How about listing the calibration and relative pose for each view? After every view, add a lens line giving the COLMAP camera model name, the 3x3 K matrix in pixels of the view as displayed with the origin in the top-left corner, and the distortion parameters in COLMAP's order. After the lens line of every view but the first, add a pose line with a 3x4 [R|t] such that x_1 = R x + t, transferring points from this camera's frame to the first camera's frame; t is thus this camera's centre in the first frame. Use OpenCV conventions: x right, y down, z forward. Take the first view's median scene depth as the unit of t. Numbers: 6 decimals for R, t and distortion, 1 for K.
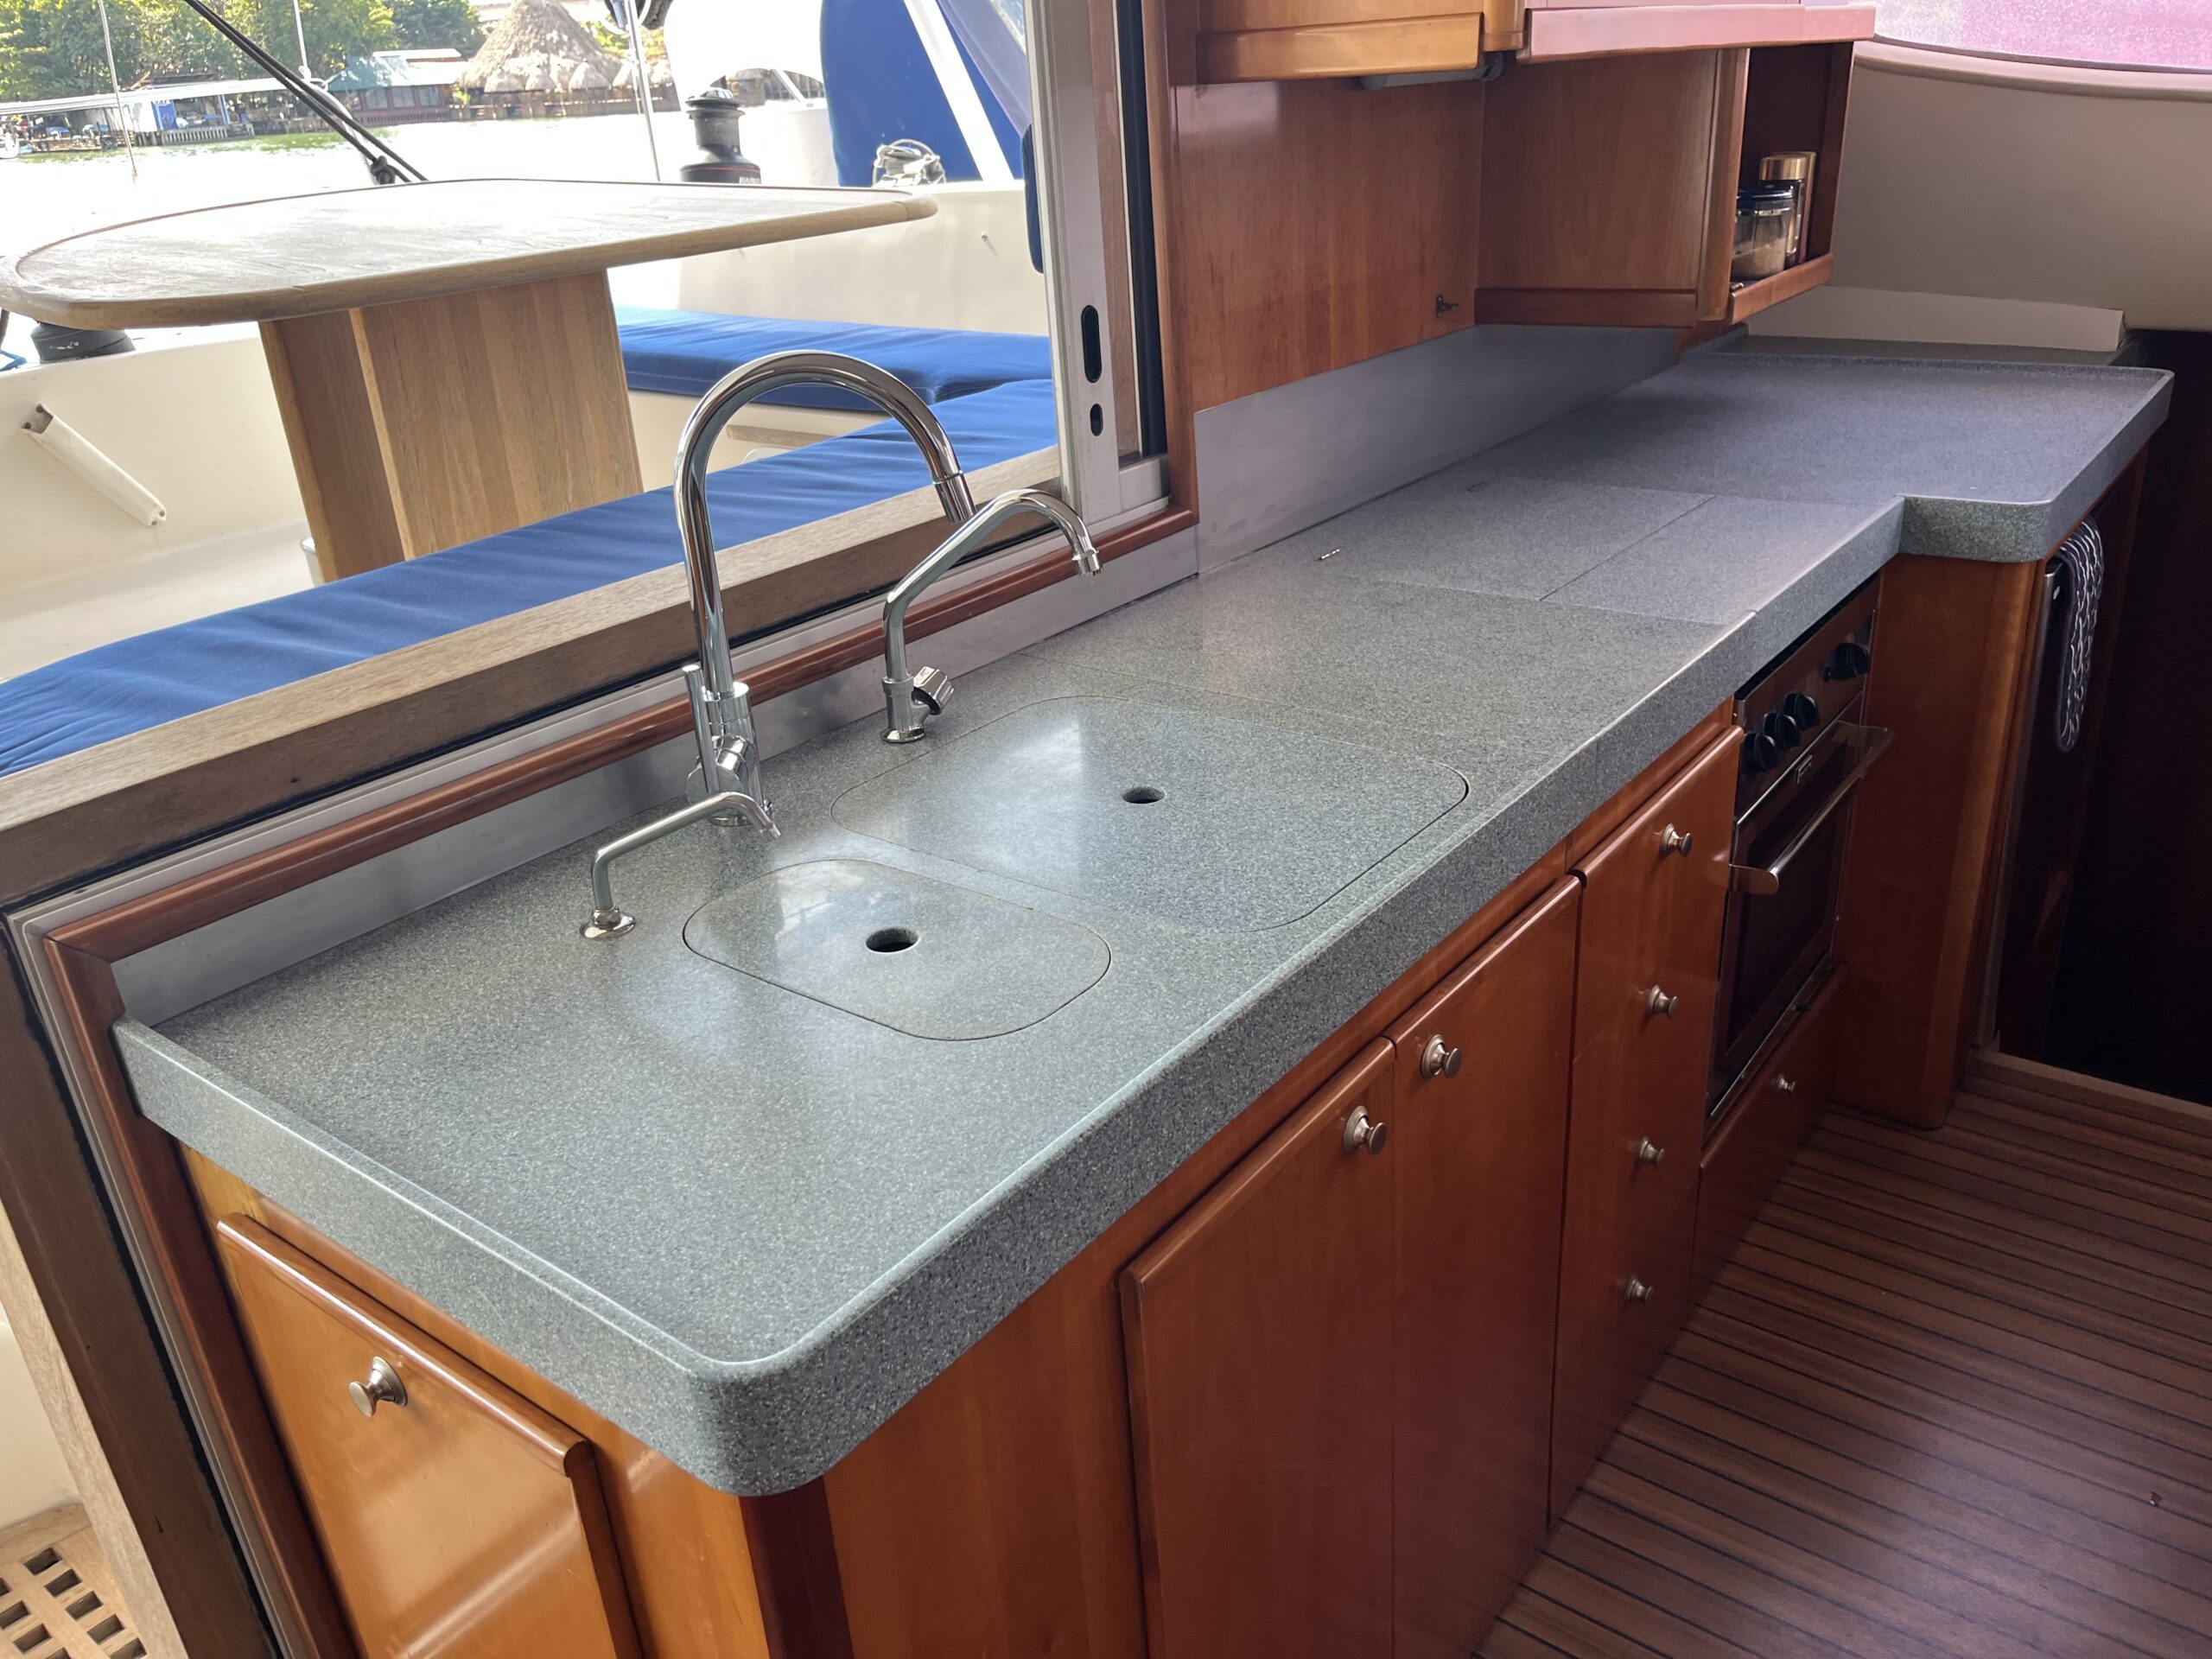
lens RADIAL K [[1697.9, 0, 1123.6], [0, 1697.9, 849.6], [0, 0, 1]] dist [0.029393, -0.044890]
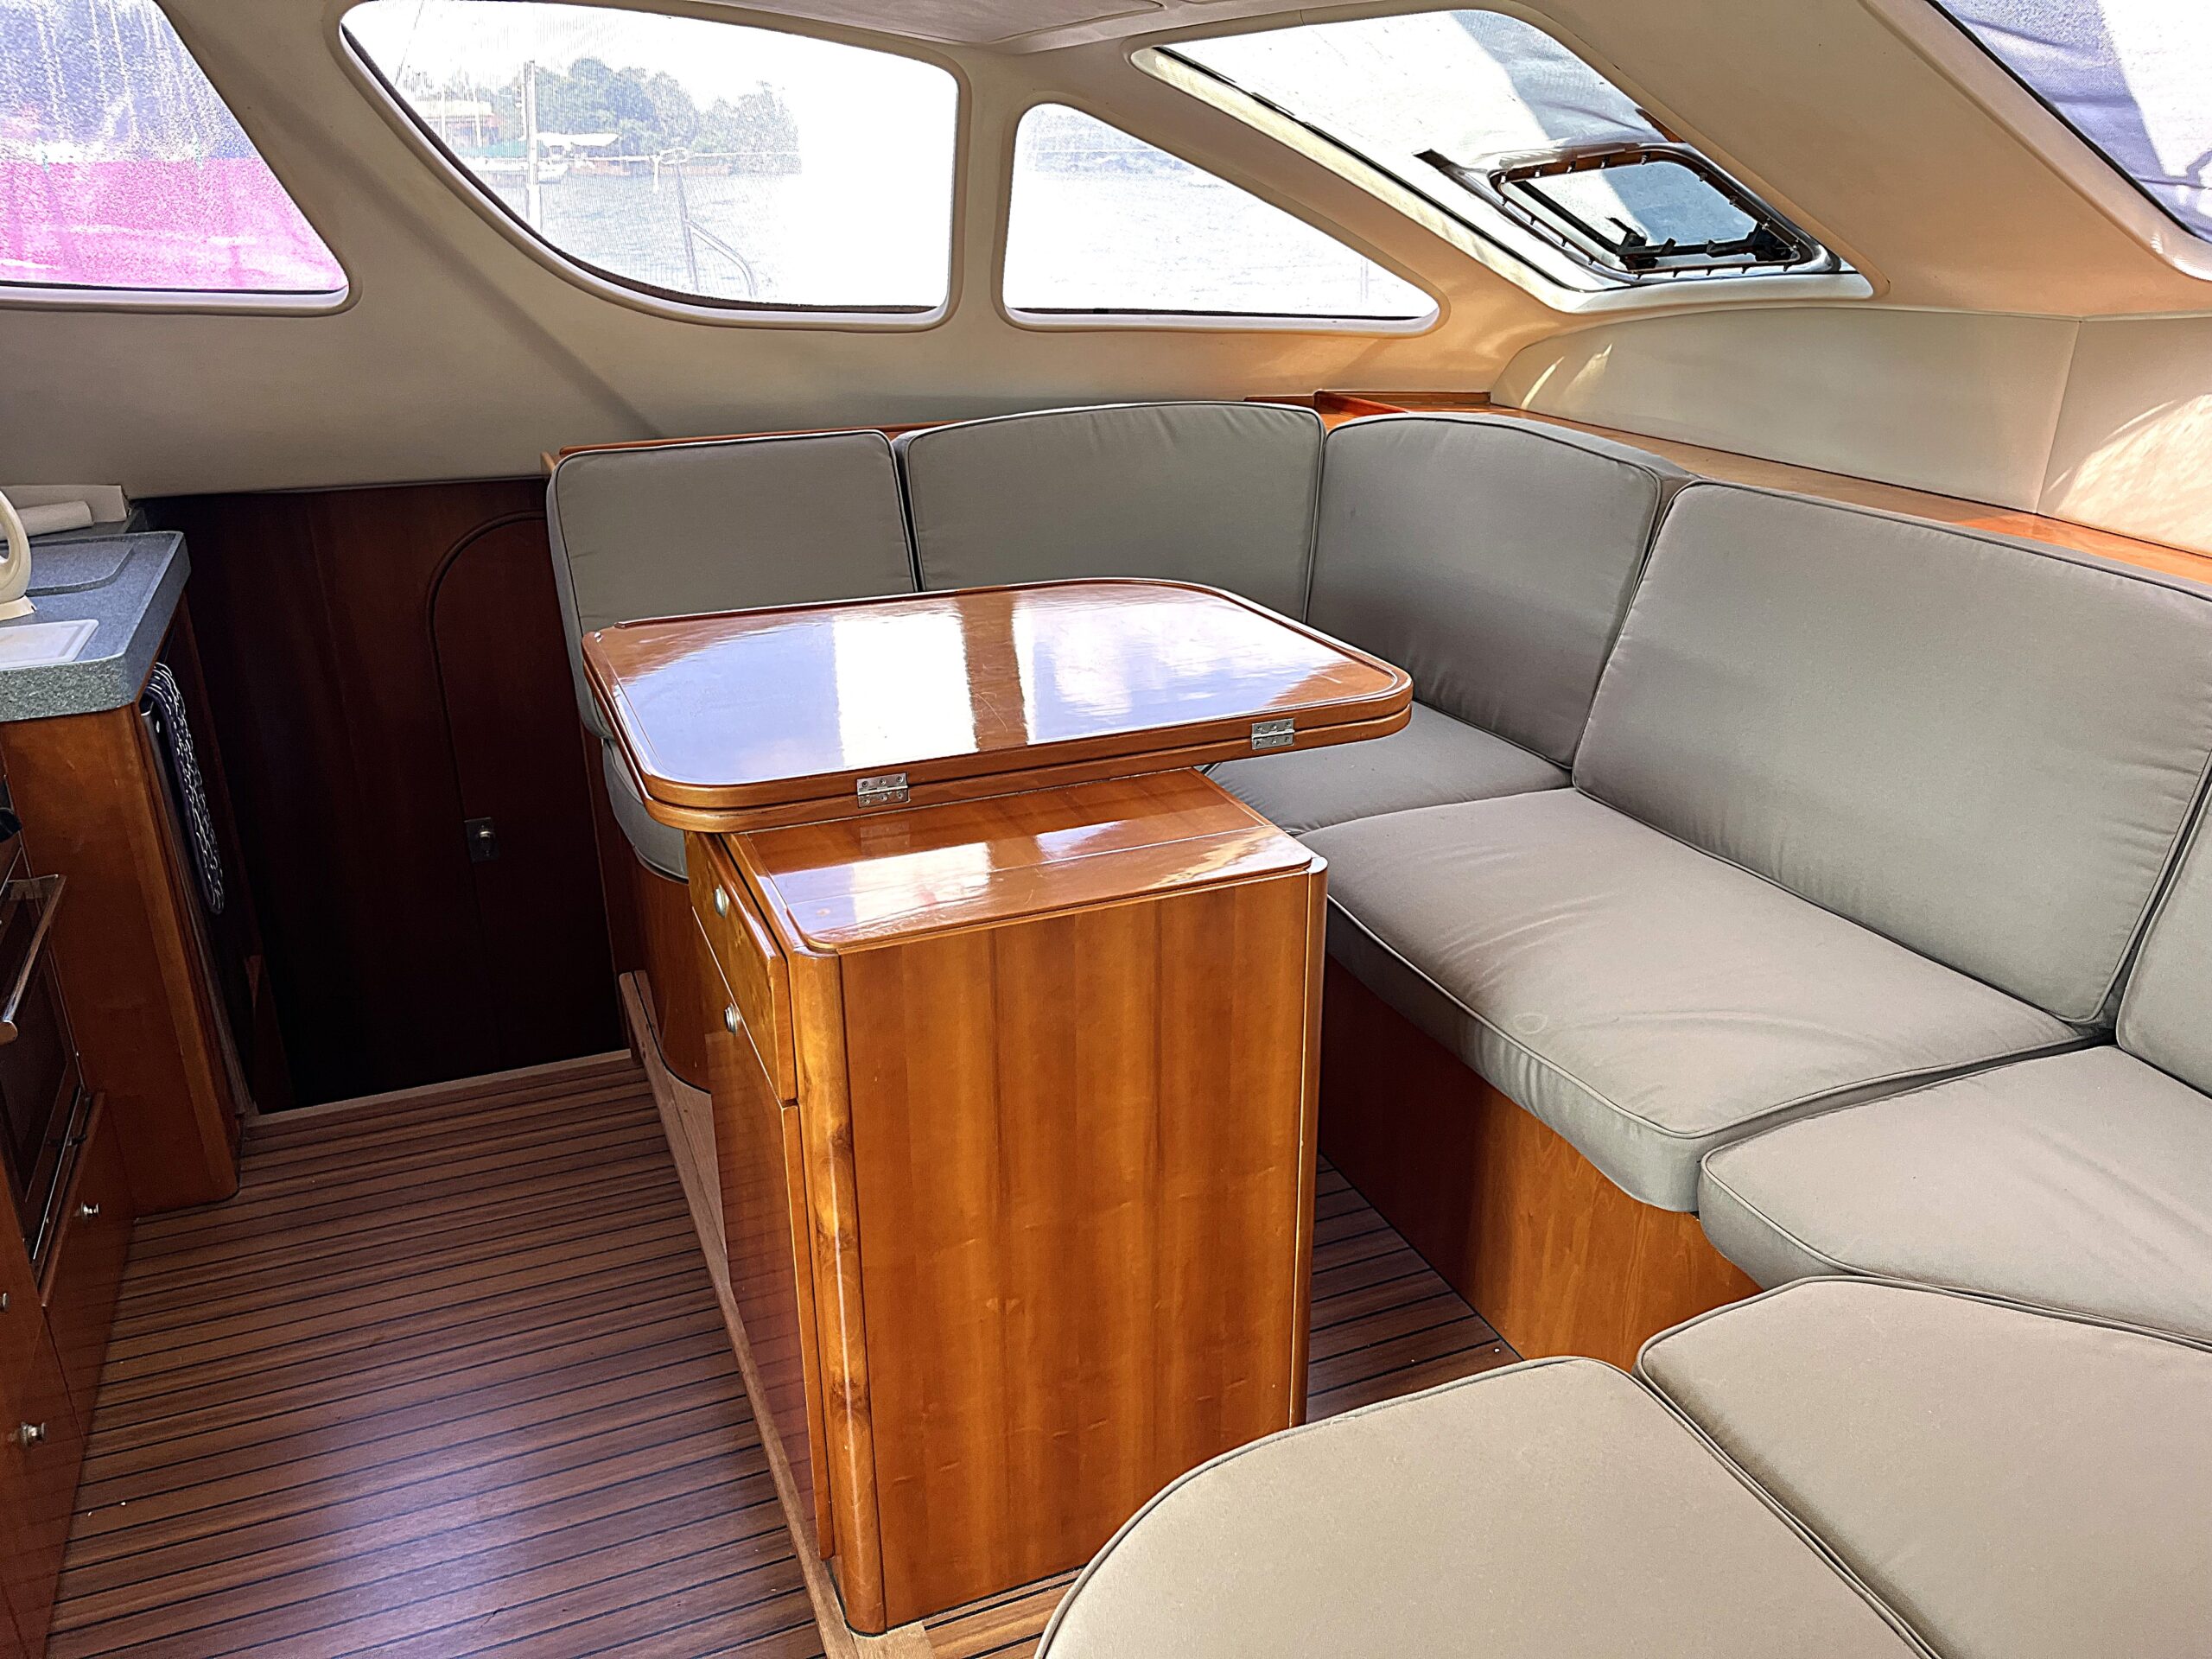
lens RADIAL K [[1697.9, 0, 1125.1], [0, 1697.9, 832.0], [0, 0, 1]] dist [0.029393, -0.044890]
pose [[0.505122, -0.259474, 0.823119, -0.095804], [0.327784, 0.939949, 0.095152, 0.022404], [-0.798379, 0.221742, 0.559840, -0.160980]]
